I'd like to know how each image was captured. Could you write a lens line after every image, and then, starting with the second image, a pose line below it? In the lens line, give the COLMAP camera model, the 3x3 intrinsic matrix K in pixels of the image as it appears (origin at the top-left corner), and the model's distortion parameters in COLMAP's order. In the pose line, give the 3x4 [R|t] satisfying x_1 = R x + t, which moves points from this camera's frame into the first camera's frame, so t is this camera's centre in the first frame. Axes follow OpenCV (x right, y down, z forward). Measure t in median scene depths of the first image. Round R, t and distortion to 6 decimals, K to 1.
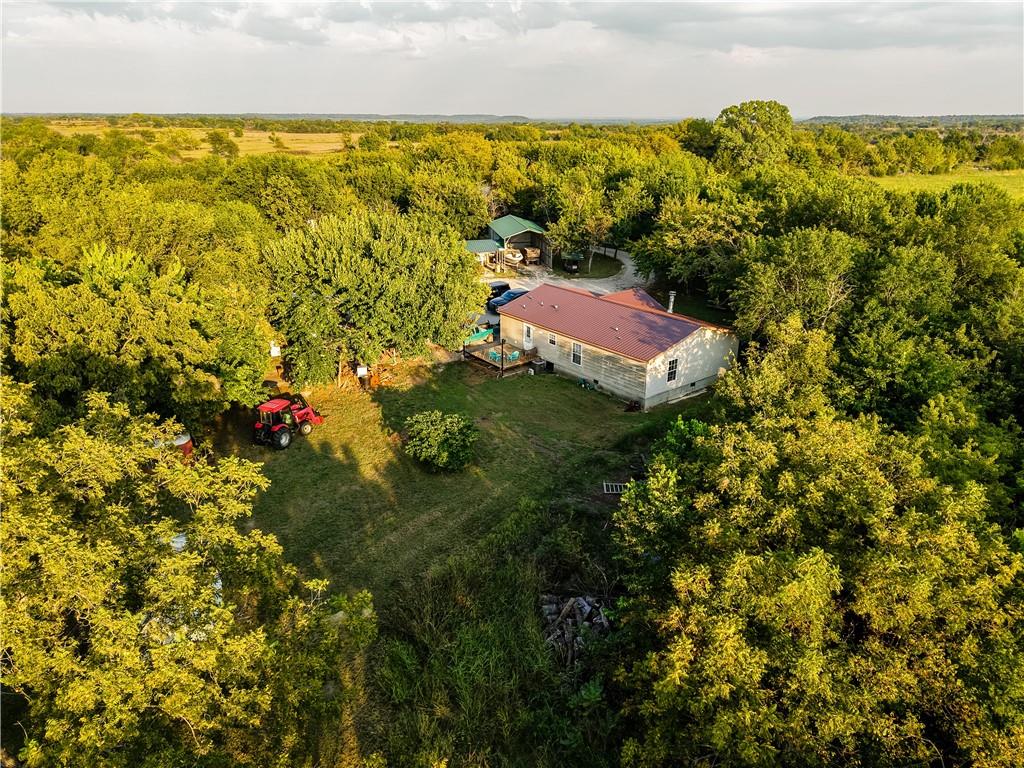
lens RADIAL K [[692.8, 0, 512.3], [0, 692.8, 372.0], [0, 0, 1]] dist [0.034615, -0.037093]
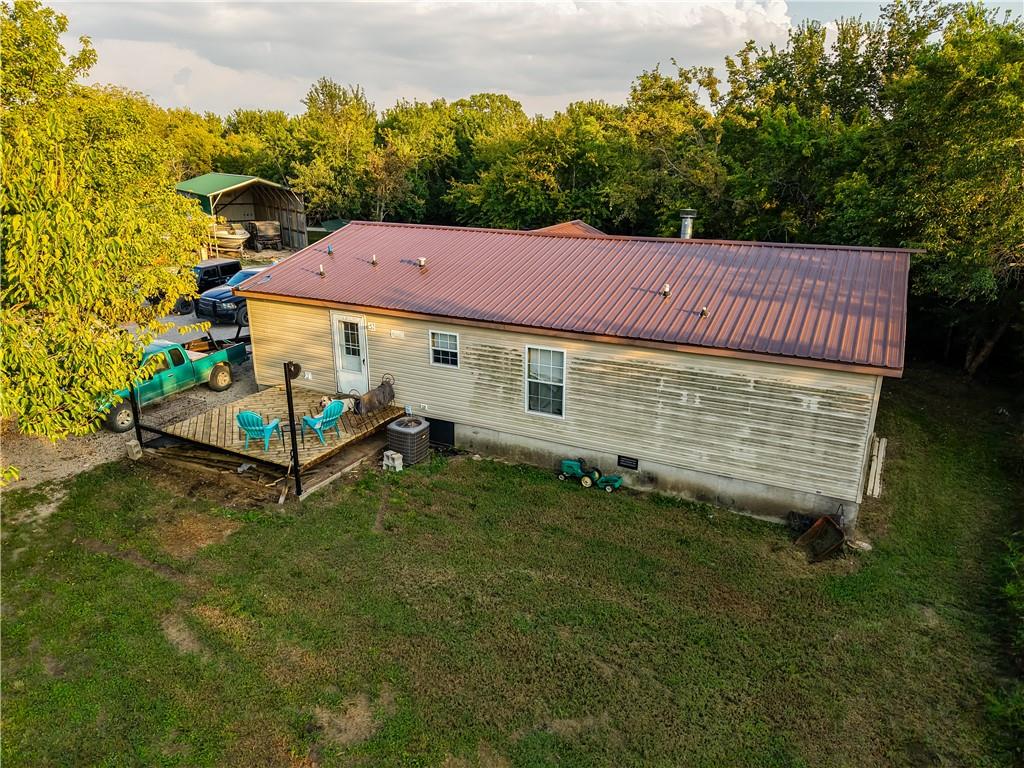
lens RADIAL K [[692.8, 0, 512.3], [0, 692.8, 372.0], [0, 0, 1]] dist [0.034615, -0.037093]
pose [[0.911711, -0.117117, 0.393785, -0.035899], [0.140046, 0.989694, -0.029891, -0.020109], [-0.386225, 0.082400, 0.918717, 0.622379]]
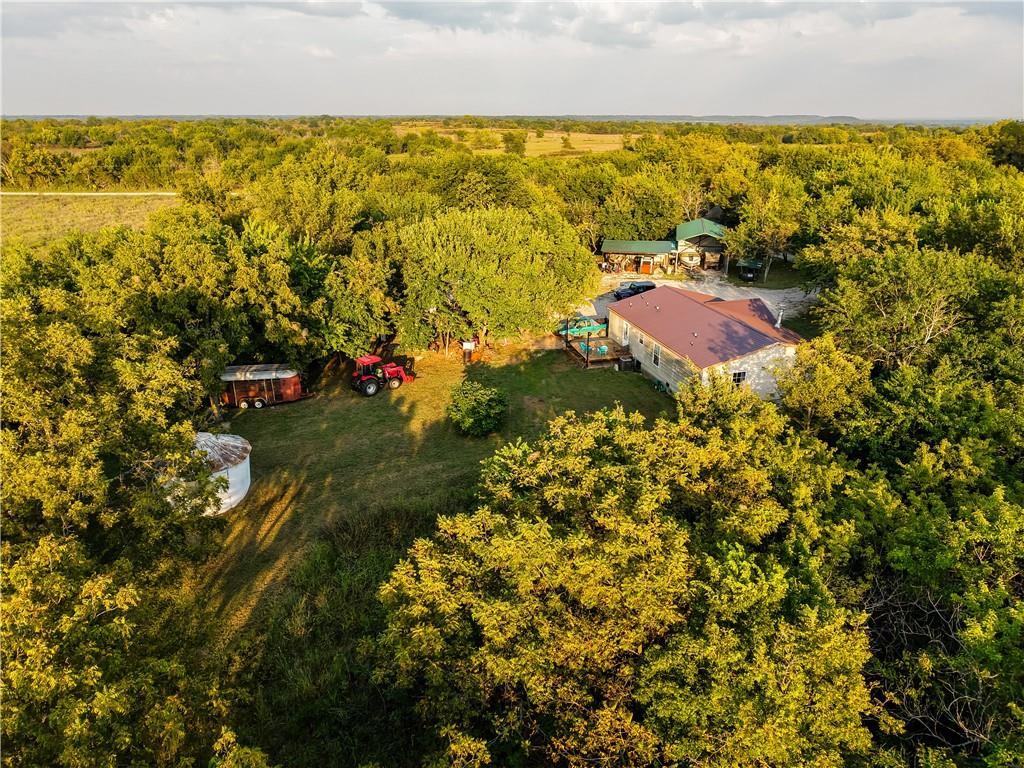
lens RADIAL K [[686.8, 0, 512.0], [0, 686.8, 384.0], [0, 0, 1]] dist [0.005172, 0.000880]
pose [[0.911565, 0.148451, -0.383420, 0.250972], [-0.141648, 0.988843, 0.046093, -0.000557], [0.385985, 0.012294, 0.922423, -0.002088]]
